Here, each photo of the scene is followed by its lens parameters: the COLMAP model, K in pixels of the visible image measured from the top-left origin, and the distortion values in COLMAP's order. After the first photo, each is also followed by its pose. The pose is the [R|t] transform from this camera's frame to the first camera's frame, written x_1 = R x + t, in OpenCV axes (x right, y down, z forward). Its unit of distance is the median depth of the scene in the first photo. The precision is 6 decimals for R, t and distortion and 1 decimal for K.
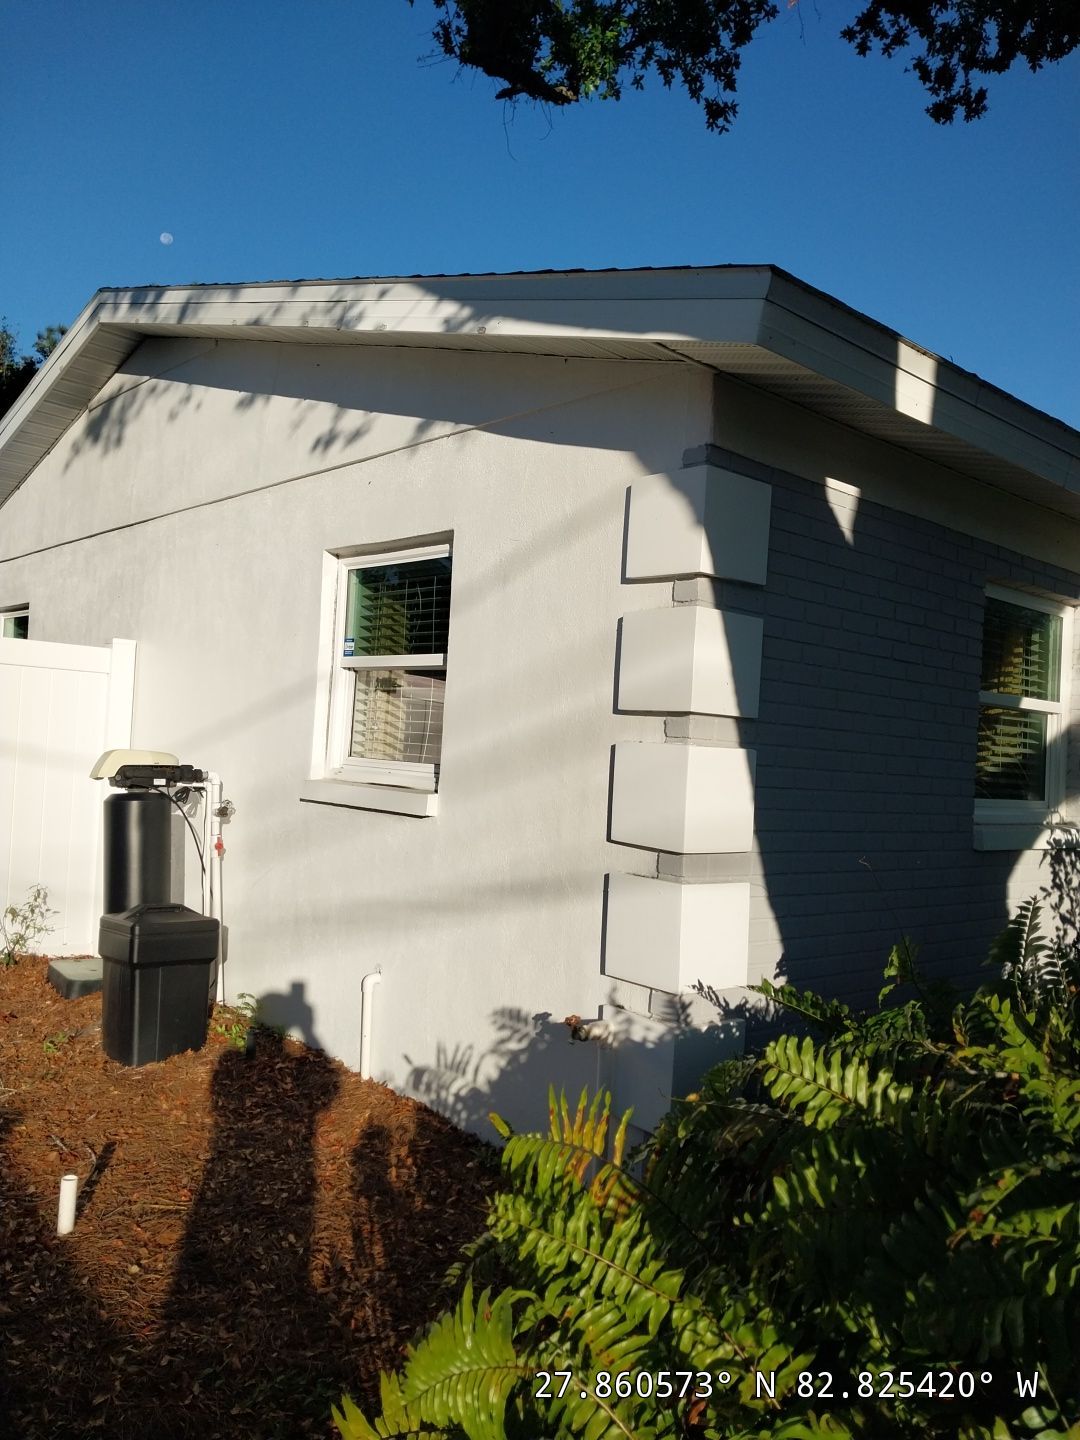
lens RADIAL K [[1157.9, 0, 540.0], [0, 1157.9, 720.0], [0, 0, 1]] dist [0.038355, -0.044038]
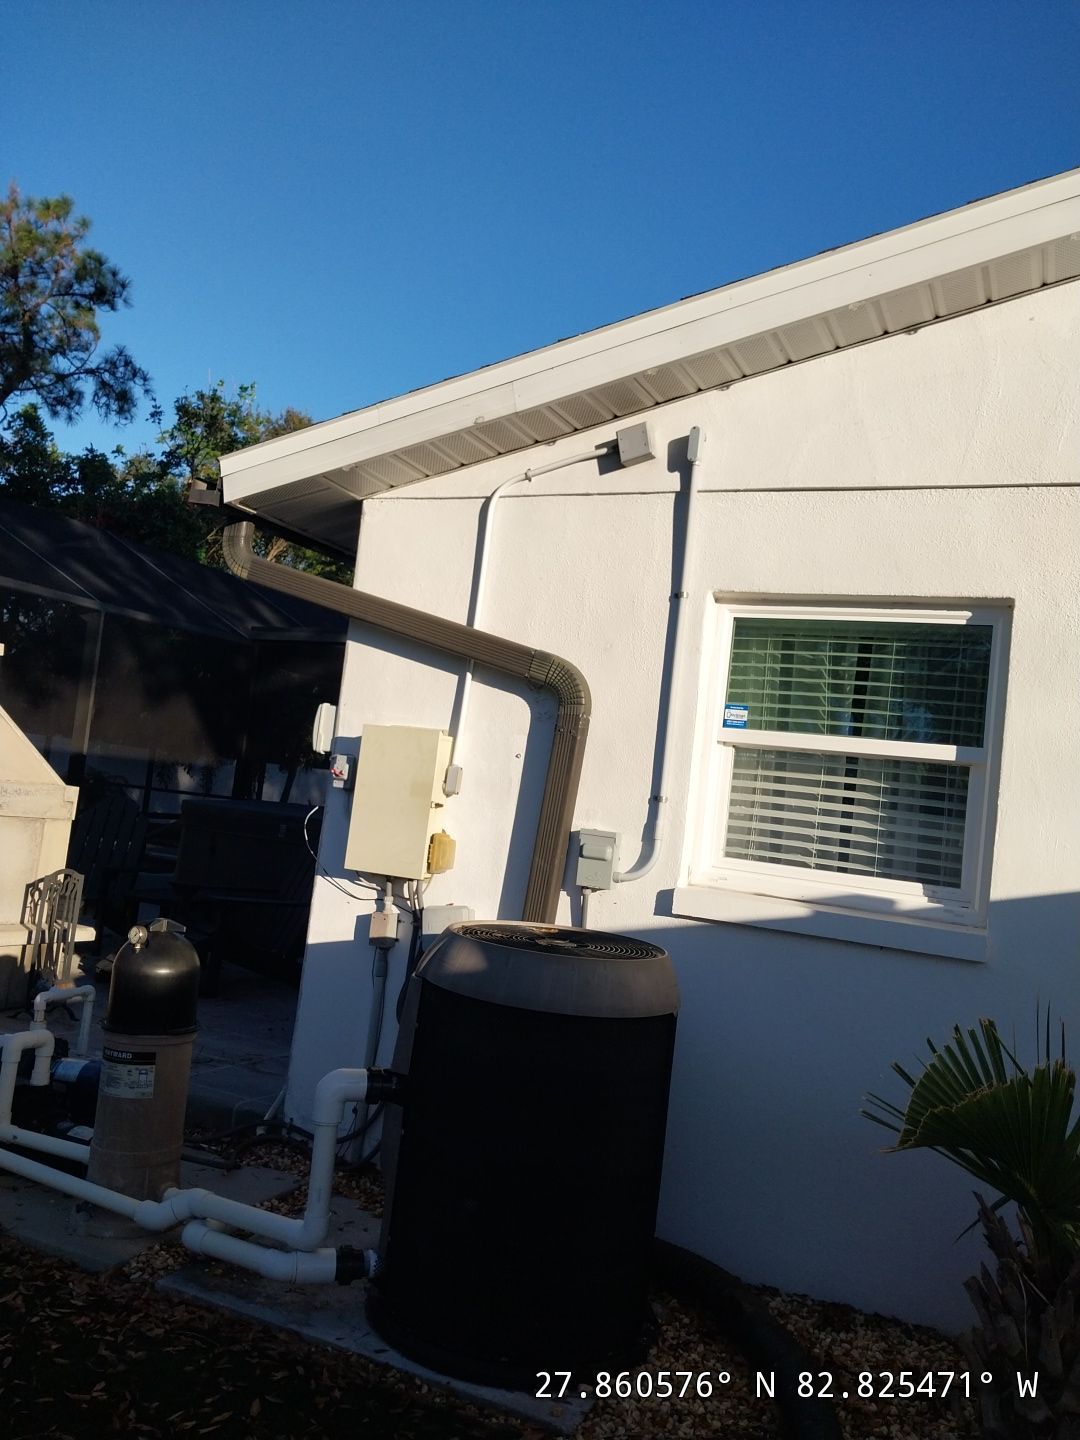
lens RADIAL K [[1157.3, 0, 540.0], [0, 1157.3, 720.0], [0, 0, 1]] dist [0.037968, -0.004583]
pose [[0.930057, 0.084439, 0.357580, -0.564069], [-0.076419, 0.996406, -0.036528, -0.021611], [-0.359379, 0.006647, 0.933168, 0.315996]]
